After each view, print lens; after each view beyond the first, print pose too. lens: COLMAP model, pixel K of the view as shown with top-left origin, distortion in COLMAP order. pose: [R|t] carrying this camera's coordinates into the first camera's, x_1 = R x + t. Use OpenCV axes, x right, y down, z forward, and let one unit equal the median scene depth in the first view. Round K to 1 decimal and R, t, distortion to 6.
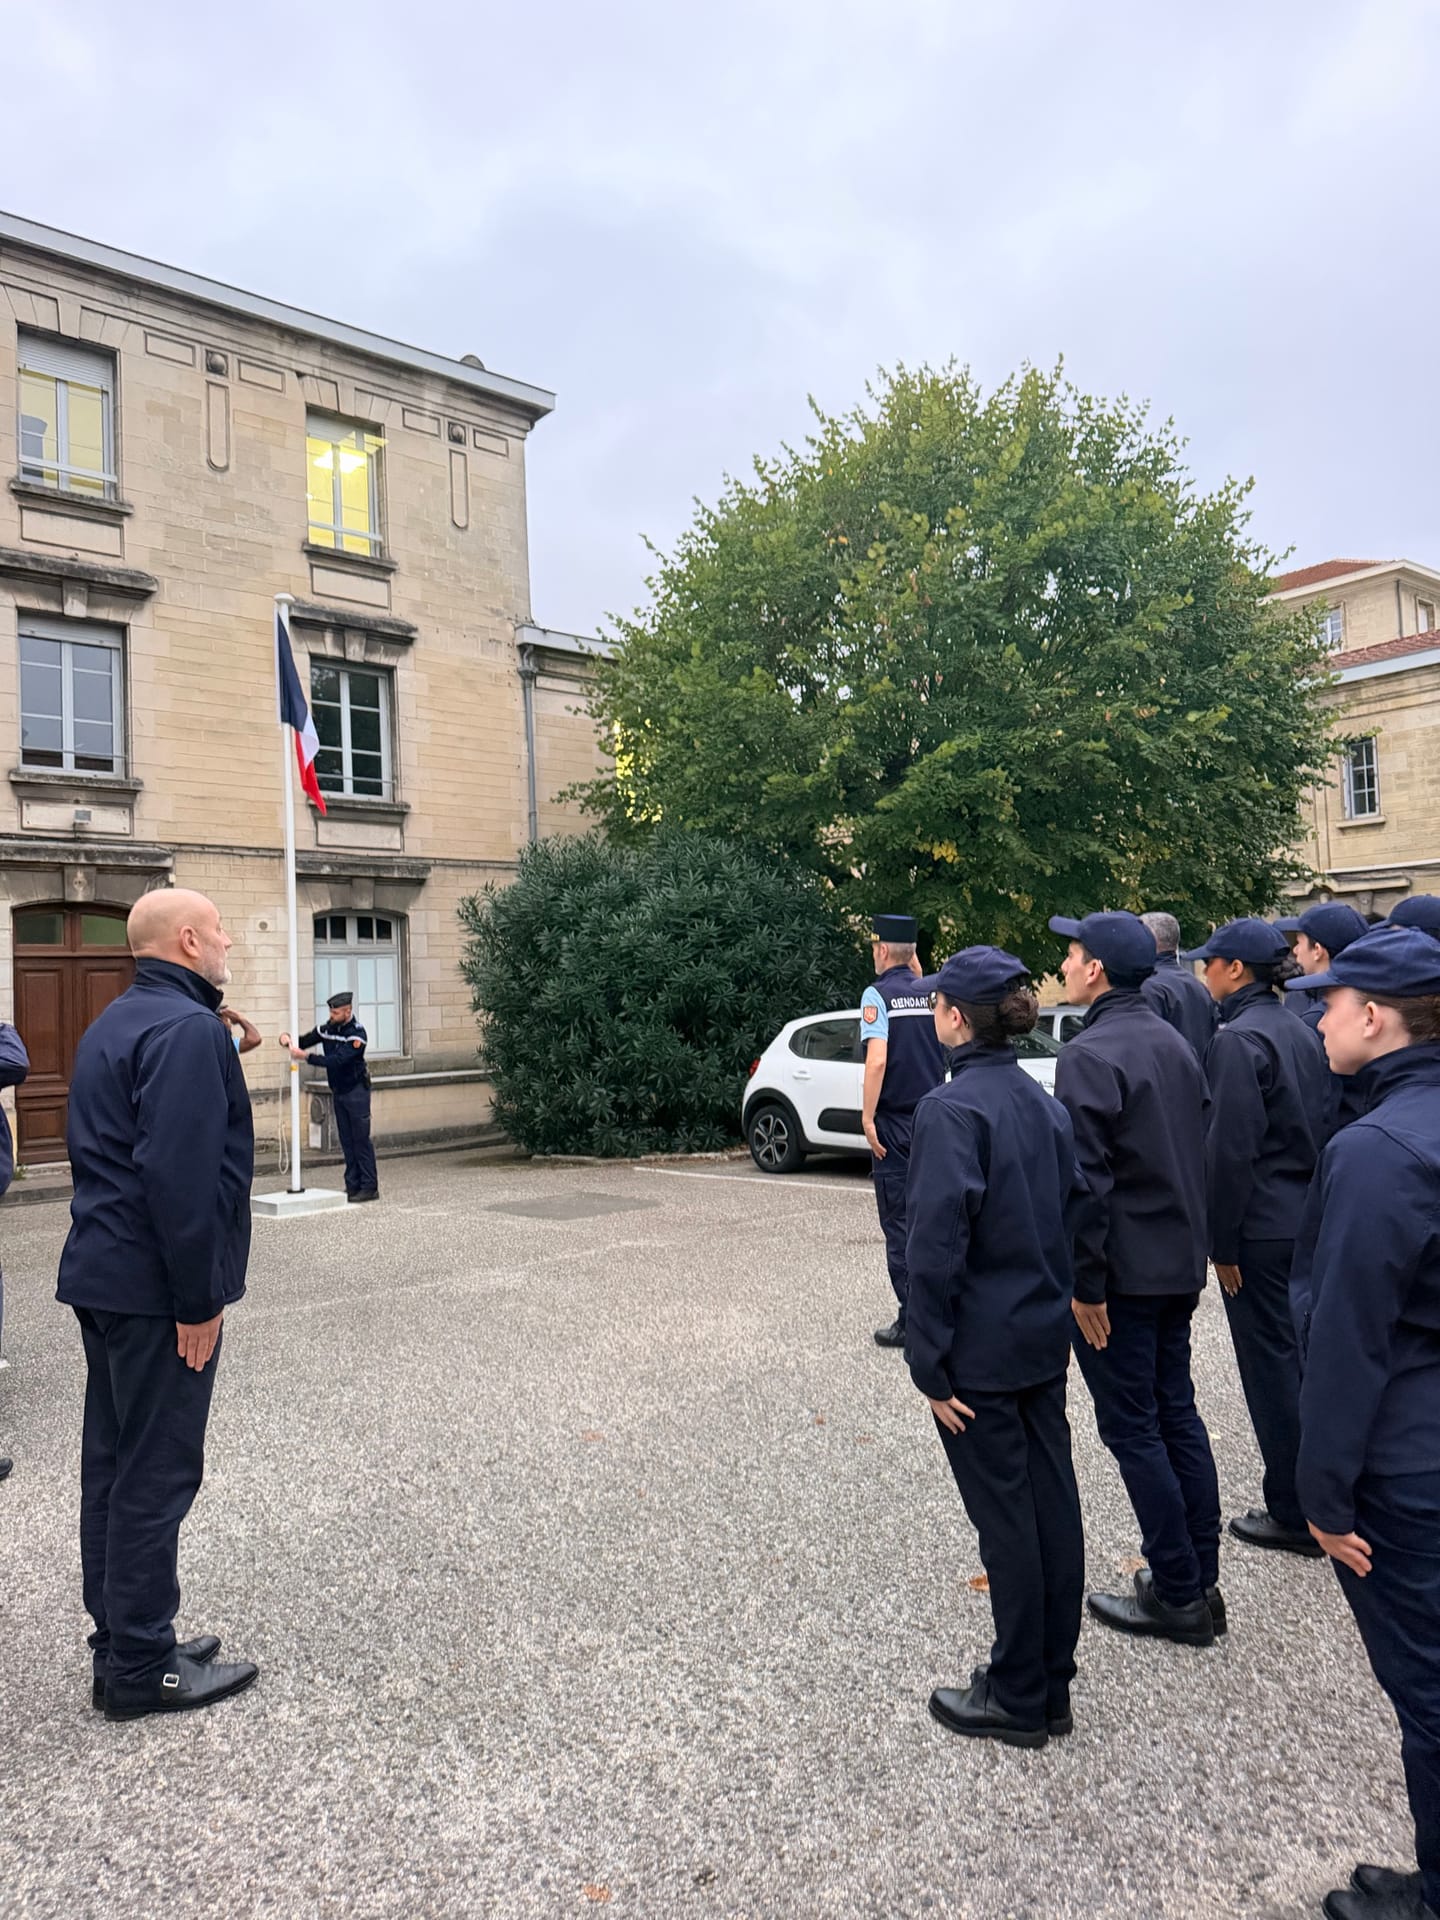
lens RADIAL K [[1344.0, 0, 723.4], [0, 1344.0, 945.2], [0, 0, 1]] dist [0.157138, -0.262980]
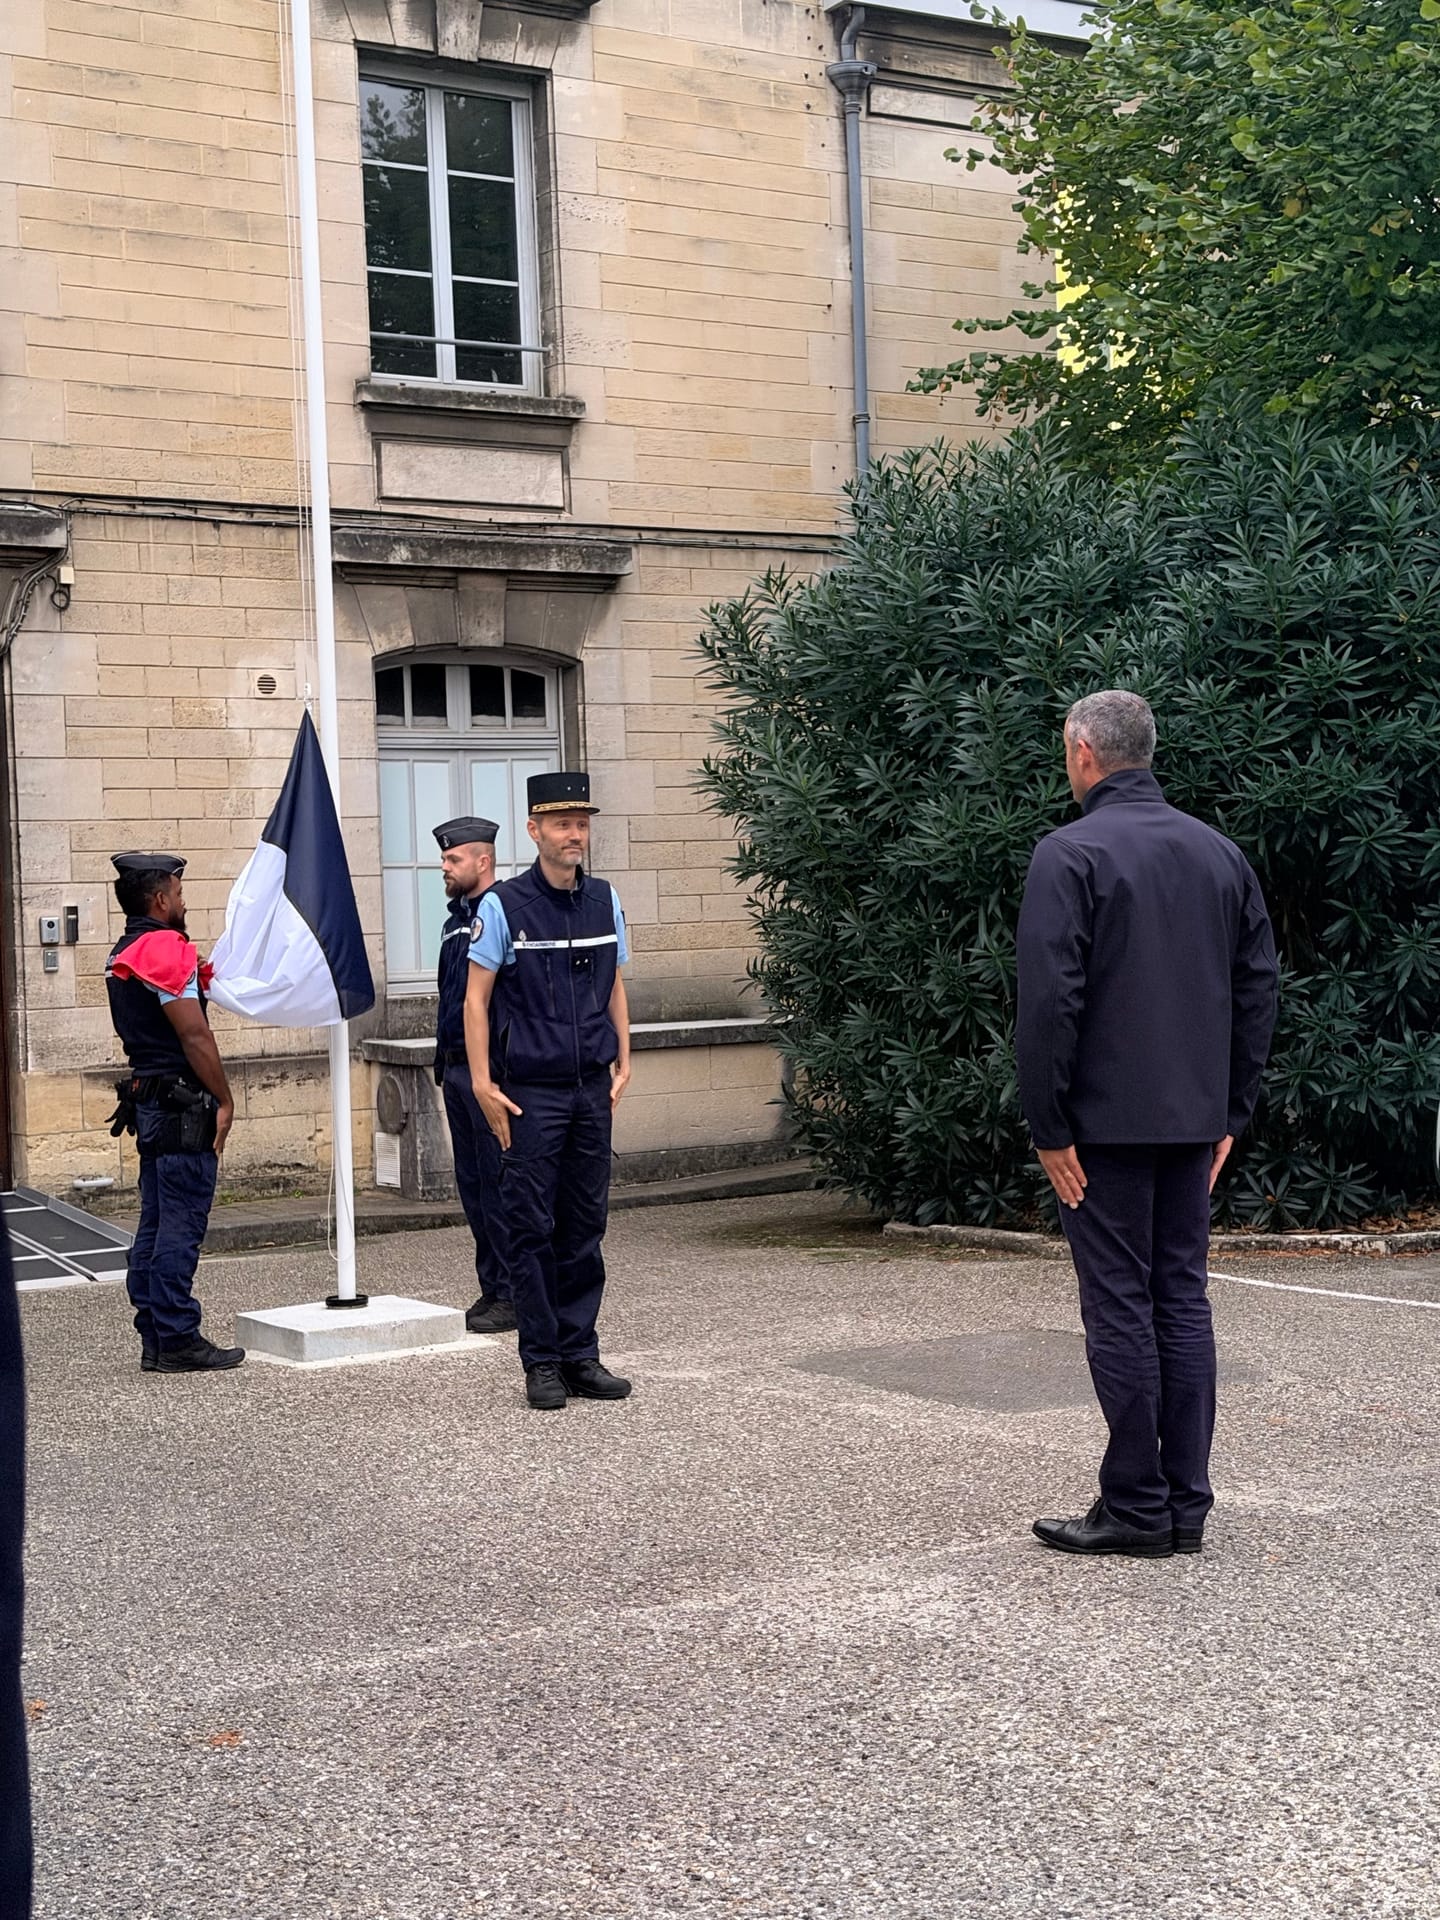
lens RADIAL K [[2801.0, 0, 720.0], [0, 2801.0, 960.0], [0, 0, 1]] dist [0.174440, -0.174573]
pose [[0.985353, 0.006505, -0.170406, -0.042144], [0.005410, 0.997577, 0.069363, 0.013641], [0.170444, -0.069269, 0.982930, 0.139440]]
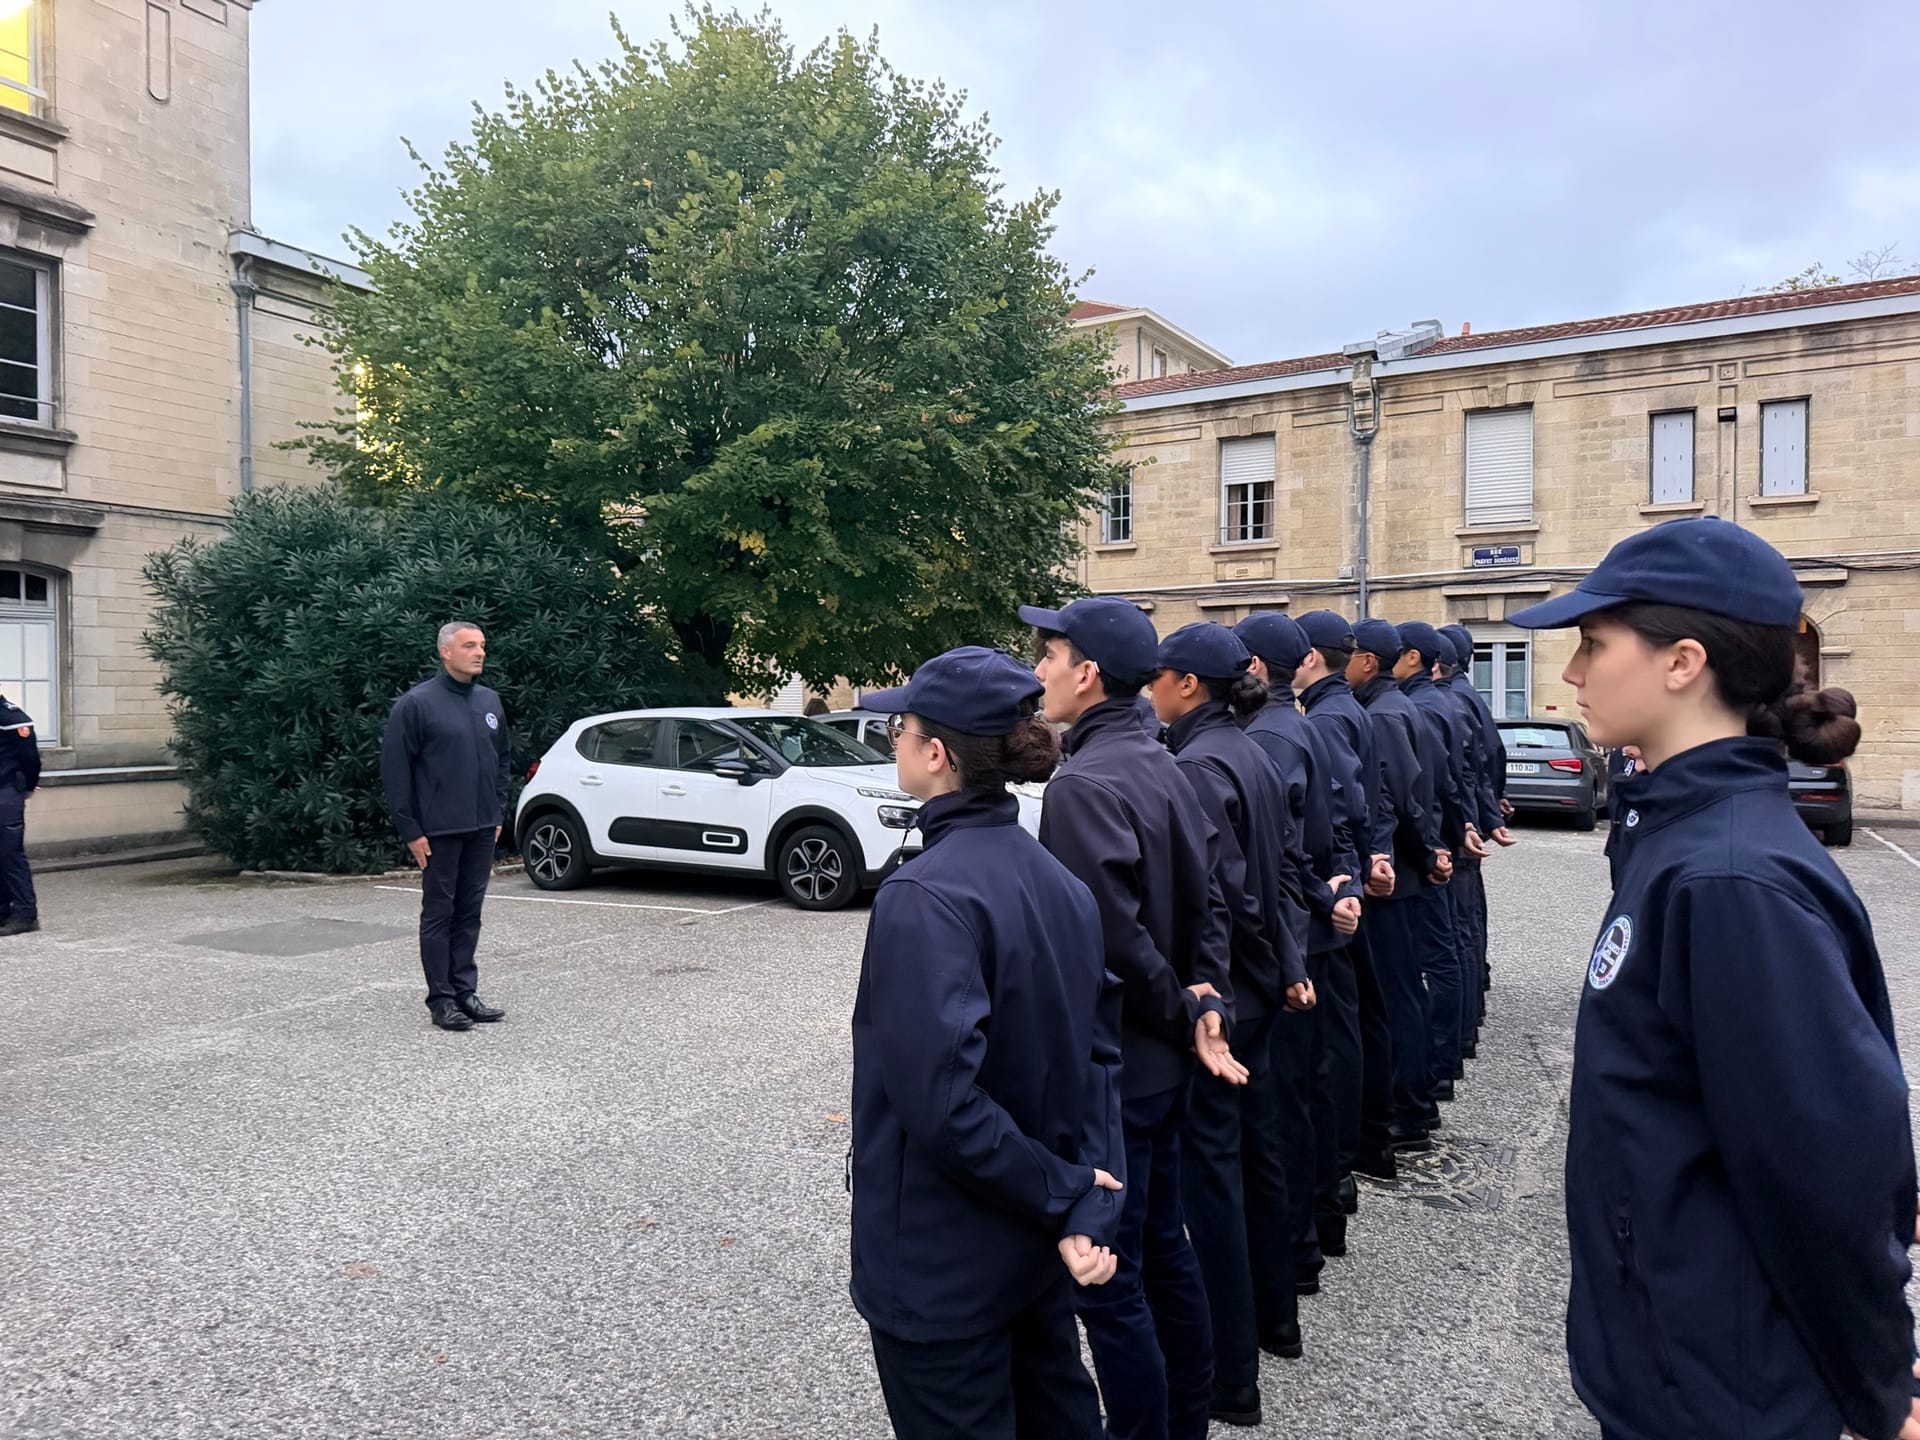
lens RADIAL K [[1361.5, 0, 952.5], [0, 1361.5, 719.5], [0, 0, 1]] dist [0.033247, -0.037226]
pose [[0.940266, 0.030349, 0.339084, -0.017598], [-0.048701, 0.997765, 0.045743, 0.002783], [-0.336938, -0.059524, 0.939643, 0.065412]]
